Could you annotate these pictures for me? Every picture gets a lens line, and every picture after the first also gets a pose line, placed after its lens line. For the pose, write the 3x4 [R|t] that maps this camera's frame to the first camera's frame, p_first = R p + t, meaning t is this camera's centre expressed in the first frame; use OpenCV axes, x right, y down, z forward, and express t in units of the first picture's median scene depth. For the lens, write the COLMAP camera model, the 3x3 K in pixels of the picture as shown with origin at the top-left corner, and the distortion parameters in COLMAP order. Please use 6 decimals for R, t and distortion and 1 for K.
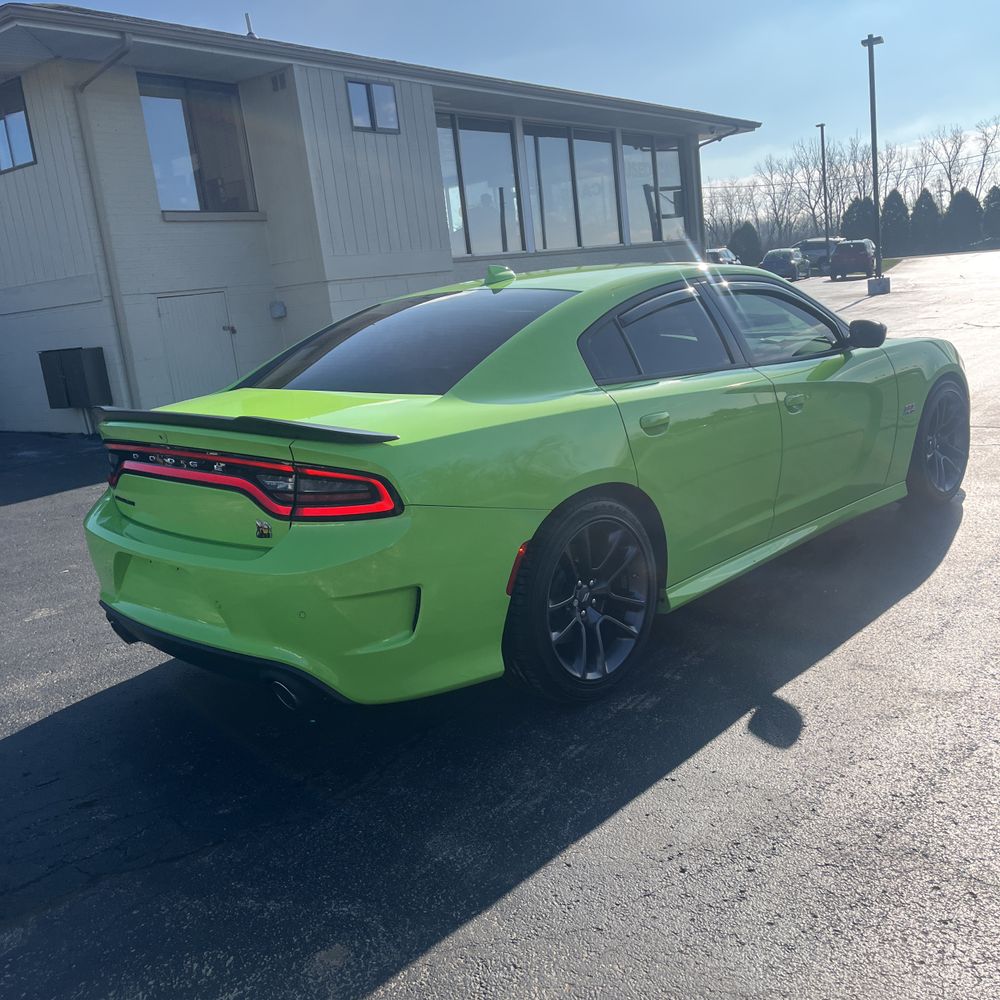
lens RADIAL K [[992.0, 0, 517.2], [0, 992.0, 496.0], [0, 0, 1]] dist [0.030580, -0.003357]
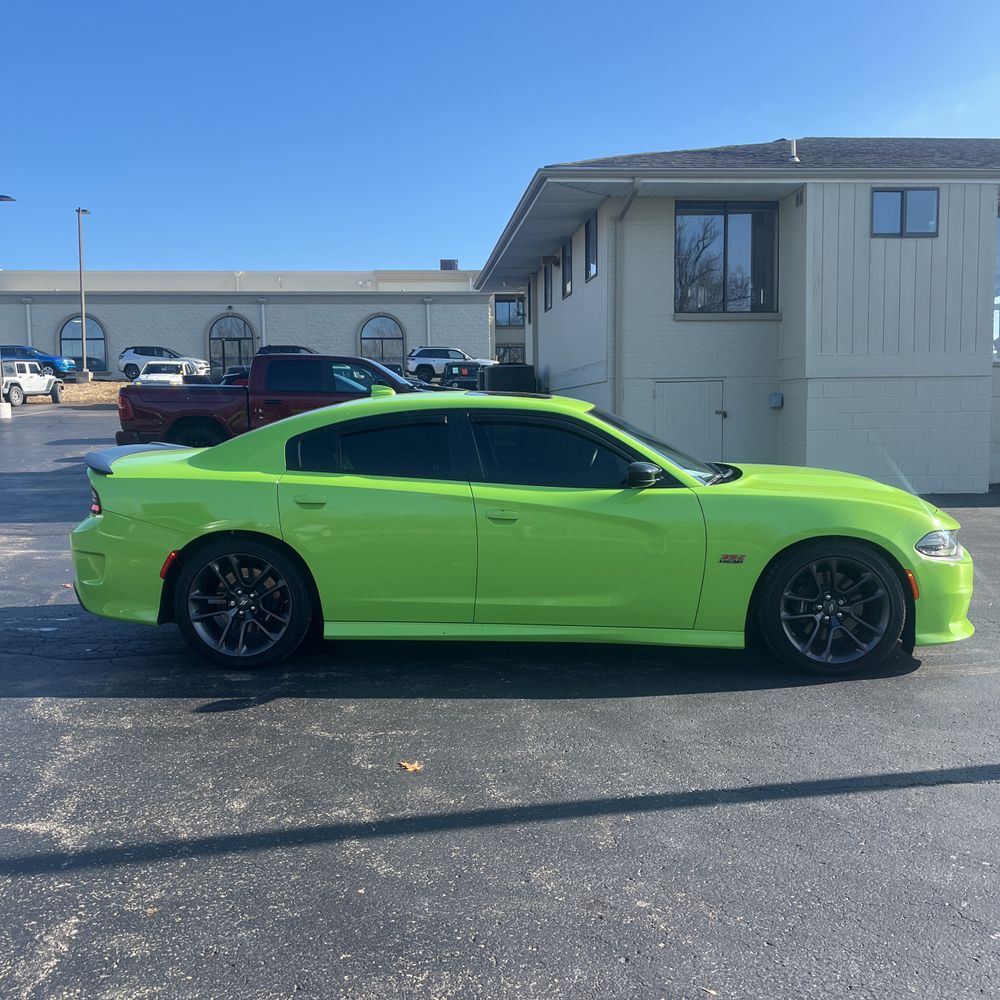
lens RADIAL K [[990.5, 0, 500.0], [0, 990.5, 498.0], [0, 0, 1]] dist [0.061169, -0.124570]
pose [[0.660061, 0.165392, -0.732779, 0.428682], [-0.214059, 0.976432, 0.027569, -0.055152], [0.720068, 0.138661, 0.679908, 0.064723]]
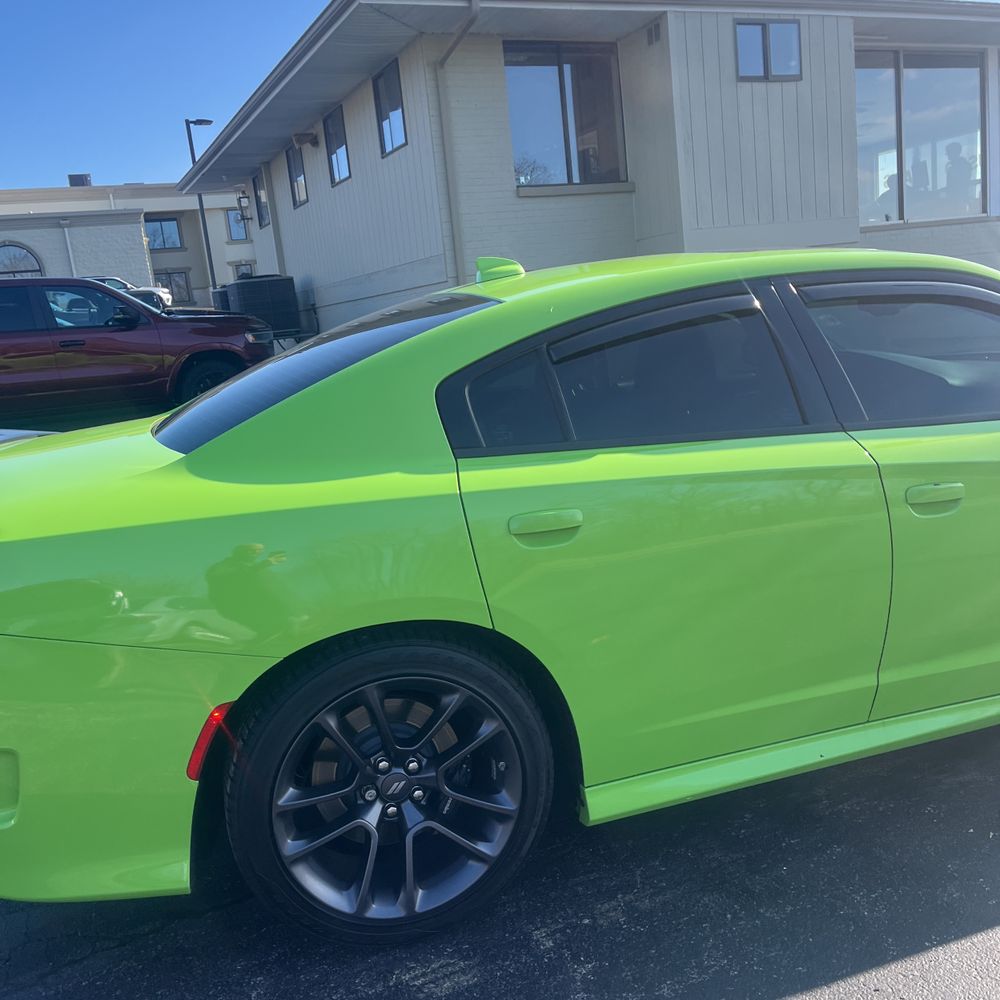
lens RADIAL K [[997.5, 0, 500.6], [0, 997.5, 518.5], [0, 0, 1]] dist [0.059432, -0.085624]
pose [[0.875118, 0.116677, -0.469634, 0.123466], [-0.093486, 0.992978, 0.072495, -0.037300], [0.474794, -0.019538, 0.879880, 0.138919]]
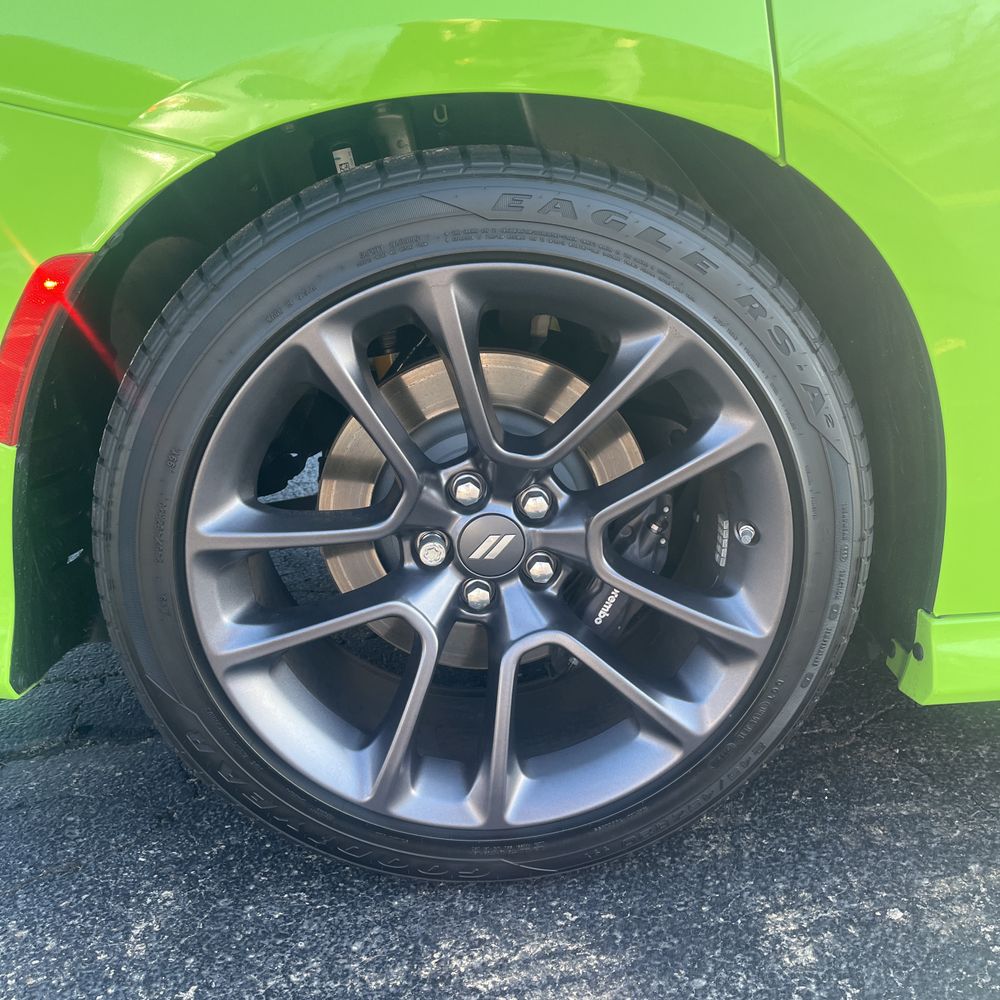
lens RADIAL K [[1057.6, 0, 503.1], [0, 1057.6, 518.2], [0, 0, 1]] dist [0.041949, -0.015476]
pose [[0.741927, 0.298156, -0.600539, 0.074029], [-0.177105, 0.951021, 0.253362, 0.005537], [0.646667, -0.081617, 0.758393, 0.232606]]
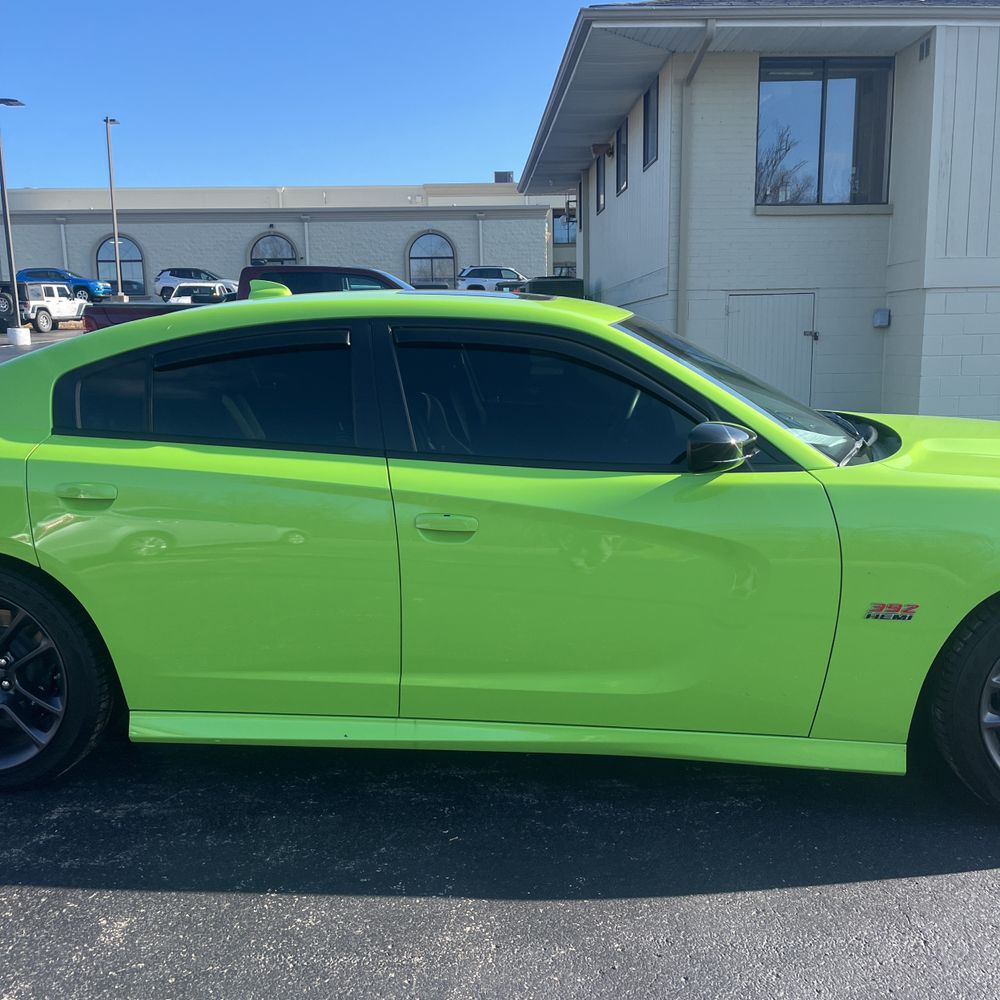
lens RADIAL K [[1005.0, 0, 516.9], [0, 1005.0, 522.0], [0, 0, 1]] dist [0.011738, 0.014175]
pose [[0.626904, 0.236844, -0.742223, 0.289153], [-0.212561, 0.968526, 0.129522, -0.070056], [0.749539, 0.076569, 0.657517, 0.227280]]
